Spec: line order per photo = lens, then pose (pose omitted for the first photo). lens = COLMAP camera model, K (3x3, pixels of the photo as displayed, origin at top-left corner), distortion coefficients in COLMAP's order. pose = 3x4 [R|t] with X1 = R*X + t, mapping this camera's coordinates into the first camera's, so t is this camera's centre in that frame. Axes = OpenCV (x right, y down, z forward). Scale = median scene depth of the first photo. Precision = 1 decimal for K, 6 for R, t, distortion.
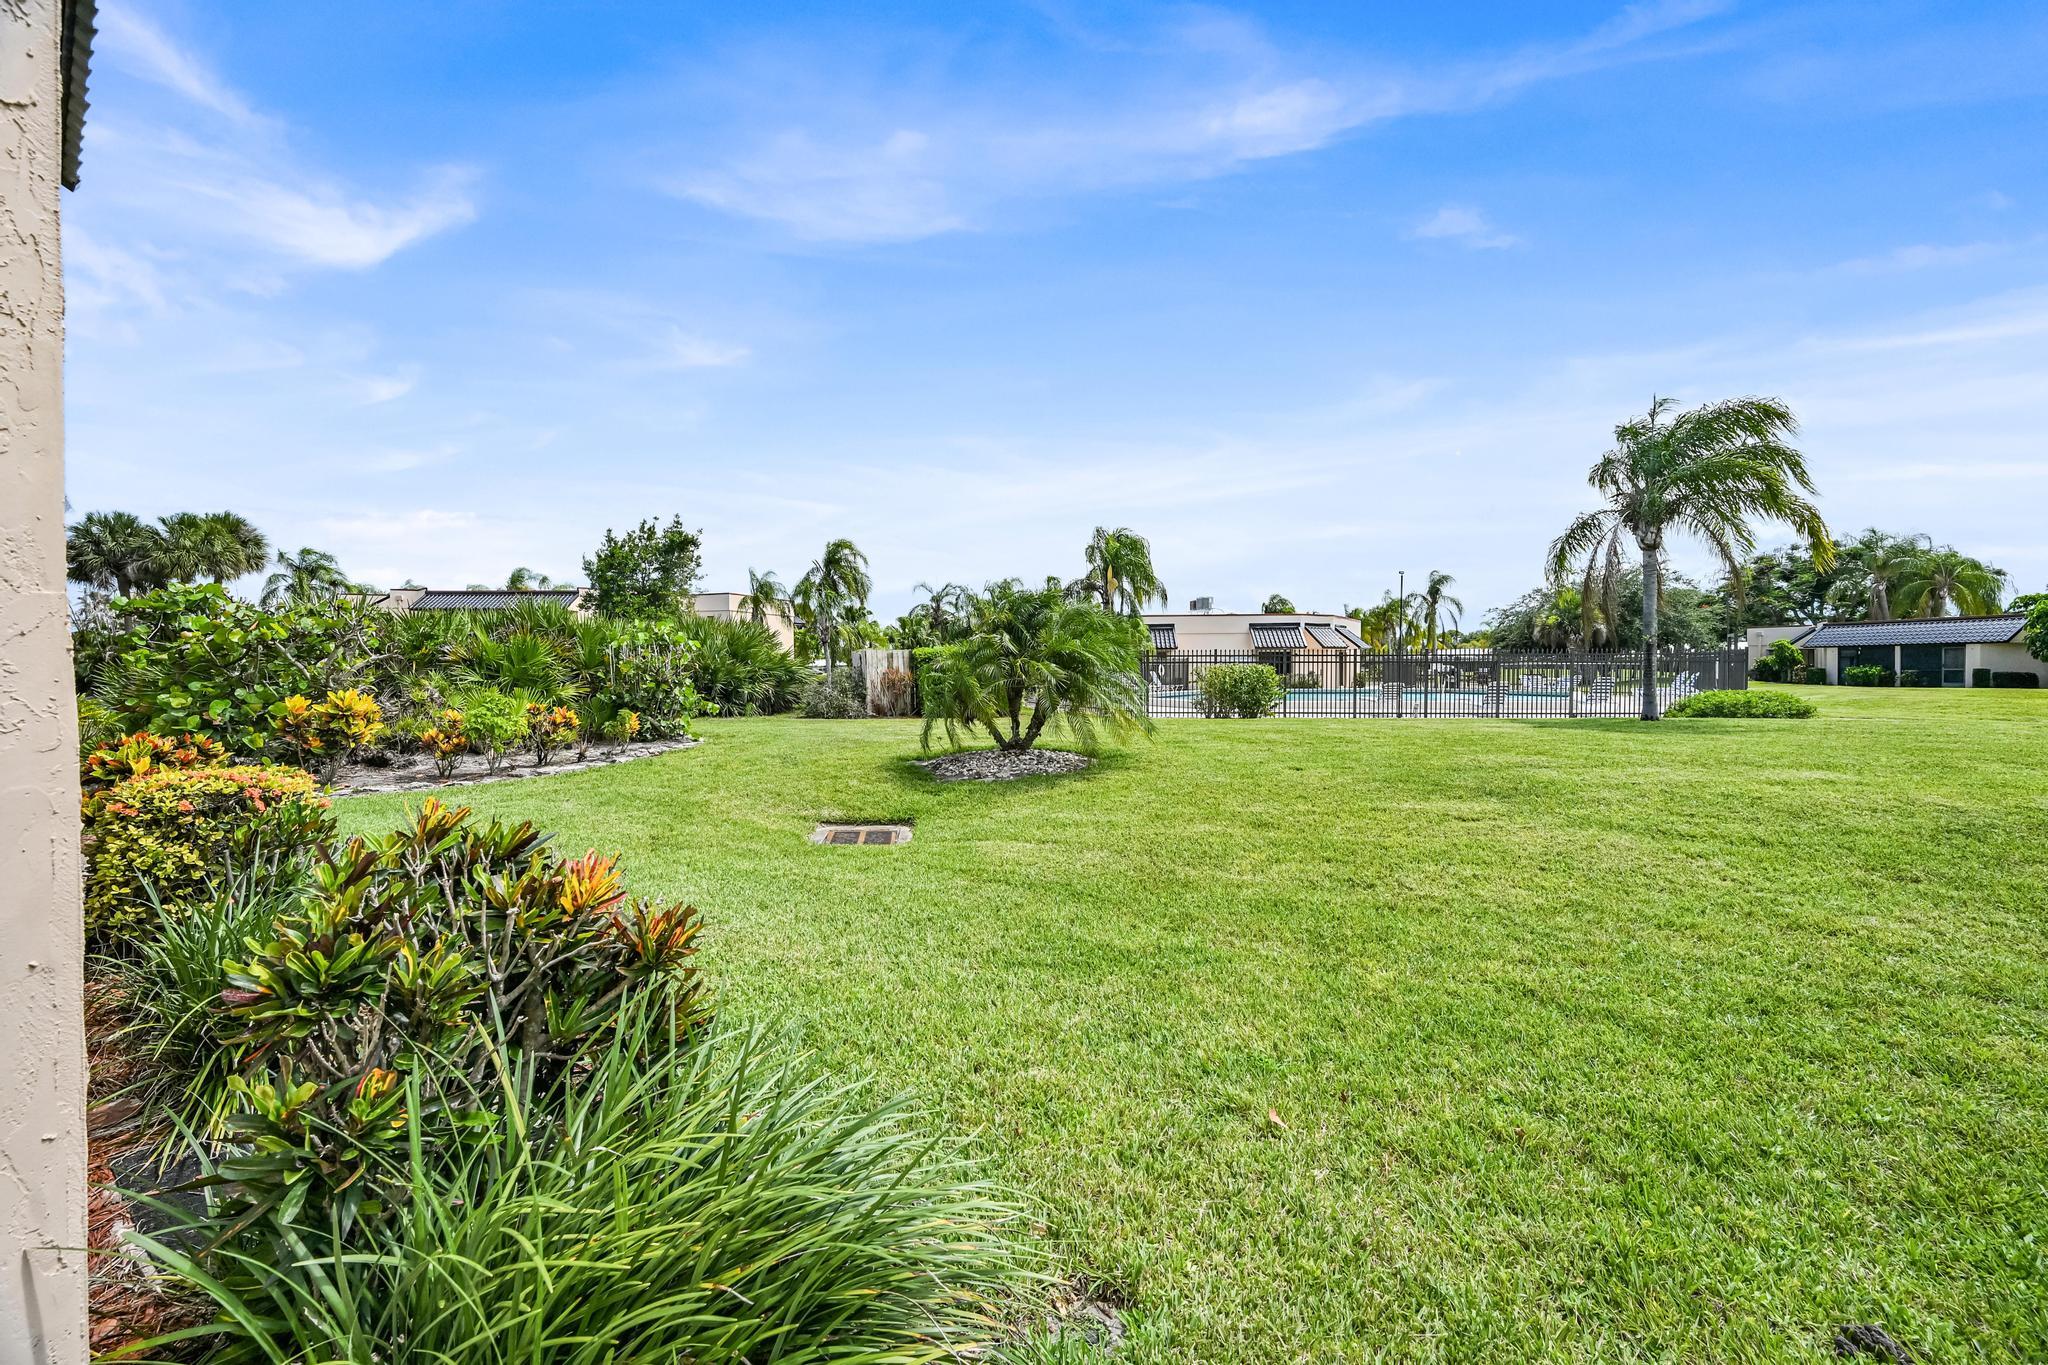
lens RADIAL K [[827.5, 0, 1028.4], [0, 827.5, 679.1], [0, 0, 1]] dist [0.000198, -0.000785]
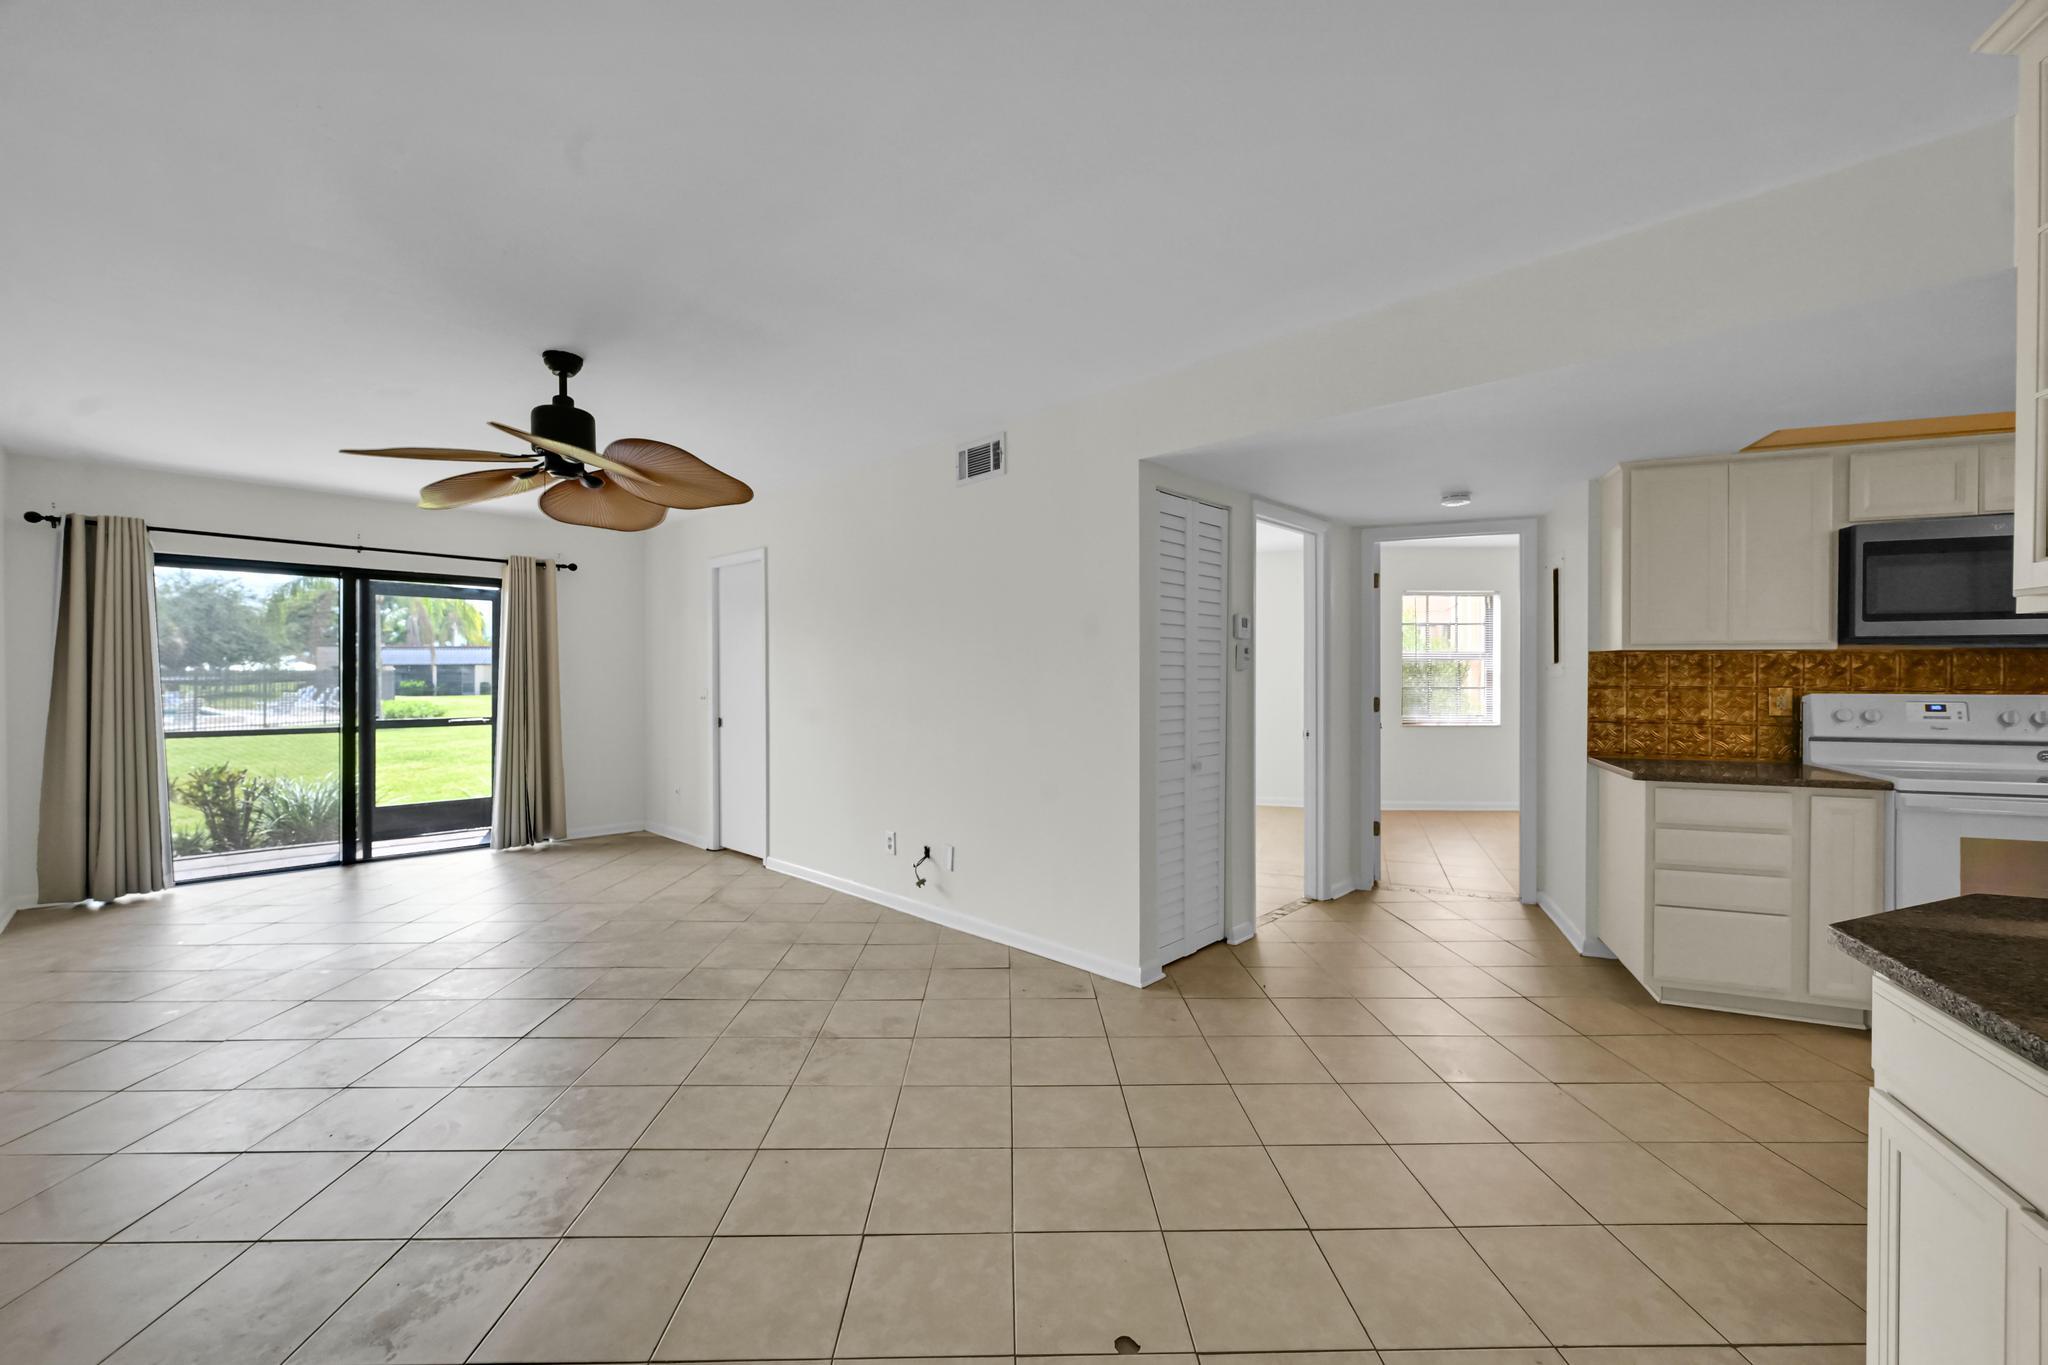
lens RADIAL K [[828.3, 0, 1033.0], [0, 828.3, 681.0], [0, 0, 1]] dist [-0.001104, 0.000723]
pose [[0.095123, -0.002169, 0.995463, -0.184199], [0.013990, 0.999902, 0.000842, -0.002245], [-0.995367, 0.013846, 0.095144, -0.086687]]
